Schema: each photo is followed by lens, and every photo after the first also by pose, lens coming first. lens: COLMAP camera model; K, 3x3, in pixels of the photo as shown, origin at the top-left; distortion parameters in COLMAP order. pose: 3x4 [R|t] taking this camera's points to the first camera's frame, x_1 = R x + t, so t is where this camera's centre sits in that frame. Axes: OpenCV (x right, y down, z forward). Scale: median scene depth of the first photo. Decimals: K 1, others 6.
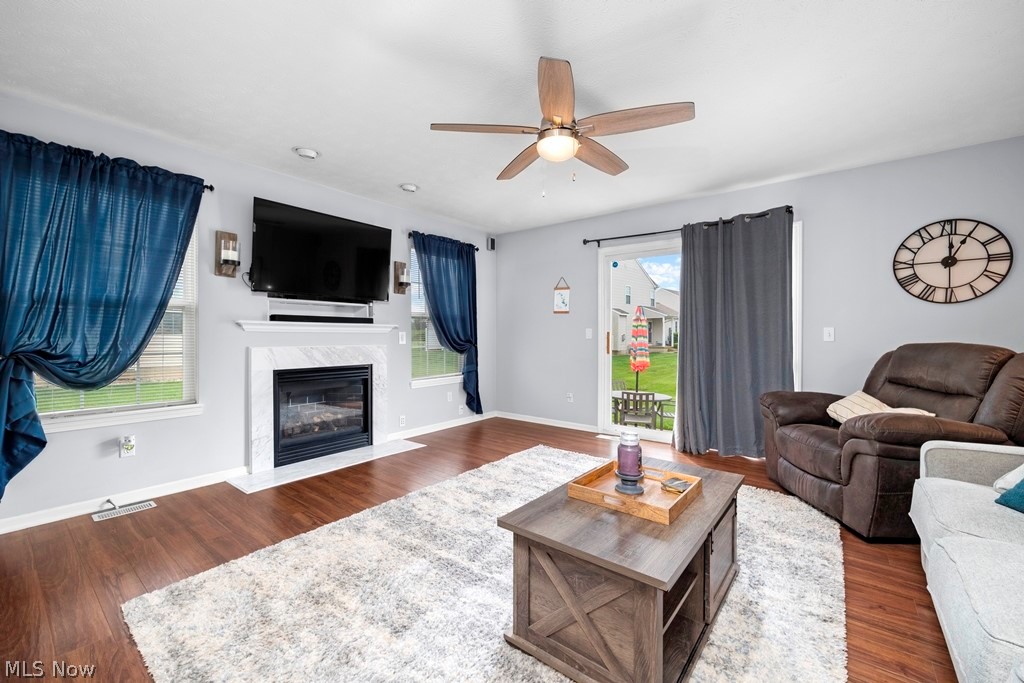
lens RADIAL K [[416.2, 0, 507.5], [0, 416.2, 339.9], [0, 0, 1]] dist [-0.000304, 0.000124]
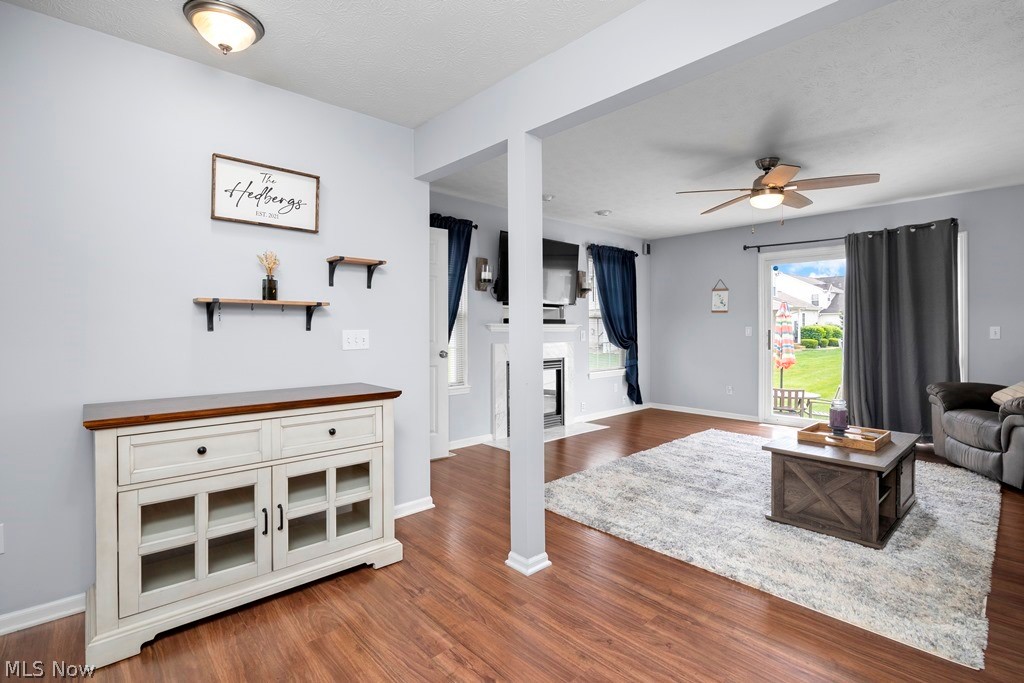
lens RADIAL K [[475.9, 0, 512.3], [0, 475.9, 332.1], [0, 0, 1]] dist [-0.001936, -0.002901]
pose [[0.987823, -0.002132, -0.155570, -0.318792], [0.001267, 0.999983, -0.005661, -0.010108], [0.155580, 0.005395, 0.987809, -0.470407]]
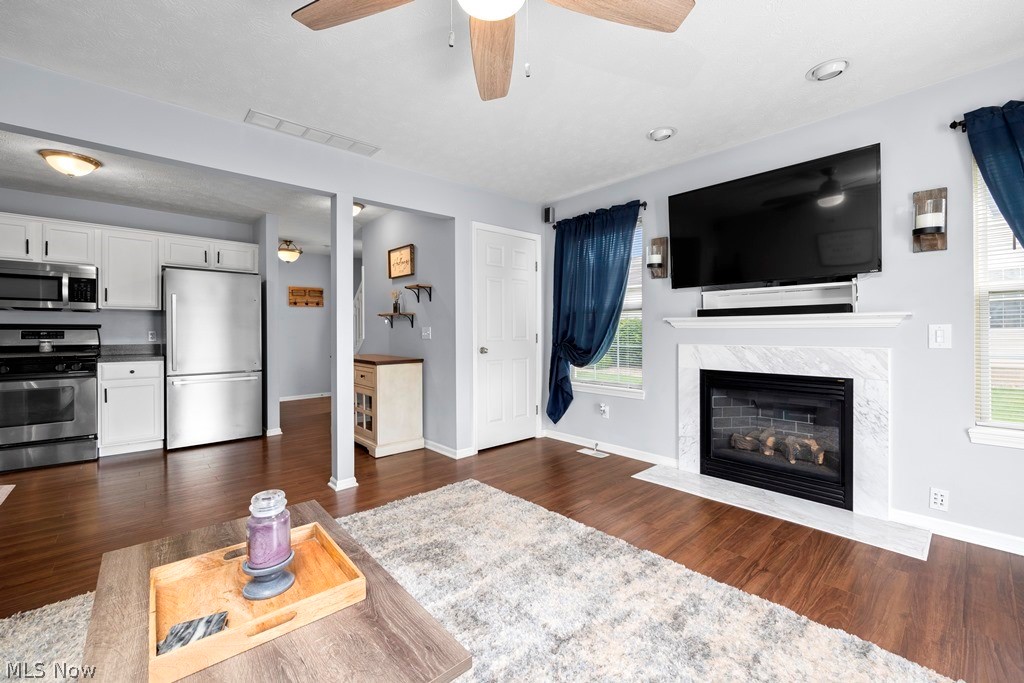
lens RADIAL K [[416.2, 0, 517.7], [0, 416.2, 332.1], [0, 0, 1]] dist [-0.000304, 0.000124]
pose [[-0.151806, 0.002278, -0.988408, 0.435858], [-0.007651, 0.999965, 0.003480, -0.011036], [0.988381, 0.008090, -0.151783, 0.749803]]
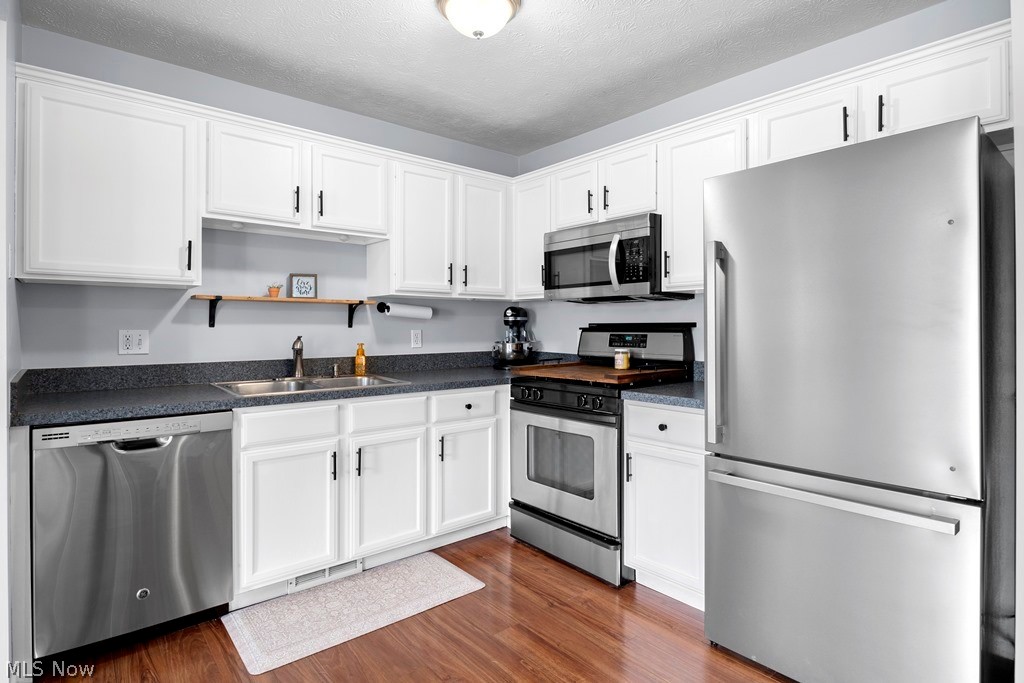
lens RADIAL K [[550.0, 0, 510.1], [0, 550.0, 326.4], [0, 0, 1]] dist [-0.006312, -0.000394]
pose [[-0.984342, 0.012793, 0.175804, -0.482963], [0.014876, 0.999834, 0.010533, -0.026428], [-0.175640, 0.012983, -0.984369, 0.230965]]
